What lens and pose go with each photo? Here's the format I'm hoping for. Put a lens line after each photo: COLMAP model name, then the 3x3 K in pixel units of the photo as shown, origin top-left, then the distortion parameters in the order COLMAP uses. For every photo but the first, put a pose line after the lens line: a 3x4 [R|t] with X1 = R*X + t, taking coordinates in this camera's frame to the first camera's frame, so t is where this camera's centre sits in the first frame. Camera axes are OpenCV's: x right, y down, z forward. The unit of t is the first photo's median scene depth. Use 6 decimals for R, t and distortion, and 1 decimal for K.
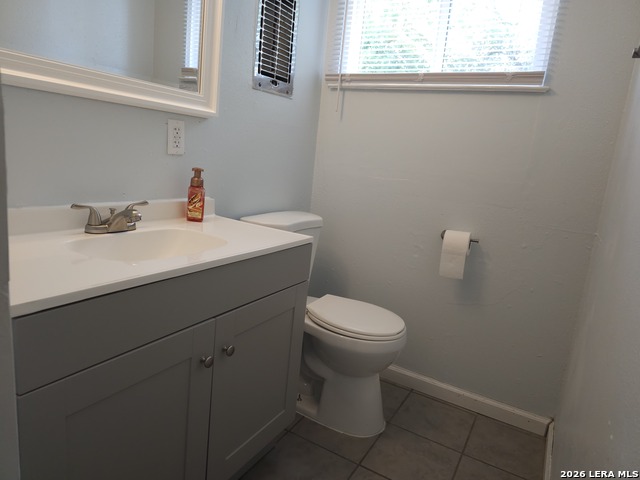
lens RADIAL K [[432.5, 0, 319.0], [0, 432.5, 238.1], [0, 0, 1]] dist [0.043029, -0.077045]
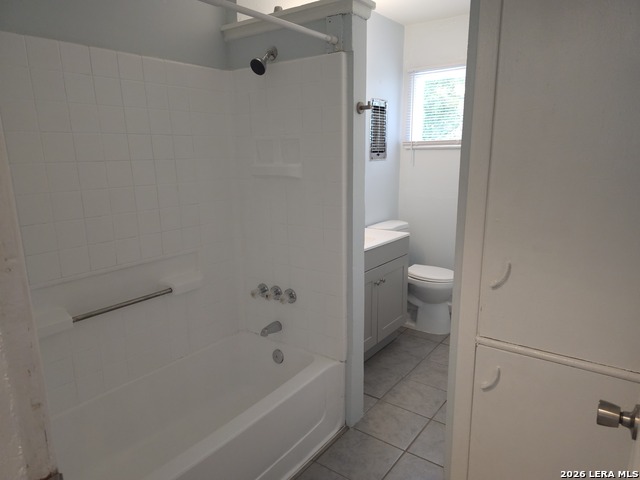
lens RADIAL K [[429.0, 0, 319.4], [0, 429.0, 241.5], [0, 0, 1]] dist [0.048357, -0.069714]
pose [[0.986895, -0.081509, -0.139262, -0.127159], [0.081602, 0.996652, -0.005054, 0.010992], [0.139207, -0.006376, 0.990243, -0.922592]]
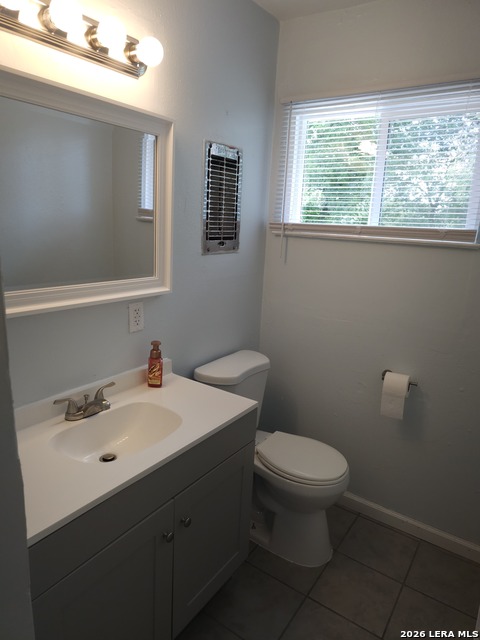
lens RADIAL K [[429.0, 0, 240.4], [0, 429.0, 322.4], [0, 0, 1]] dist [0.048357, -0.069714]
pose [[0.995791, -0.028606, -0.087071, 0.034062], [0.031286, 0.999073, 0.029577, -0.191615], [0.086144, -0.032176, 0.995763, -0.084680]]
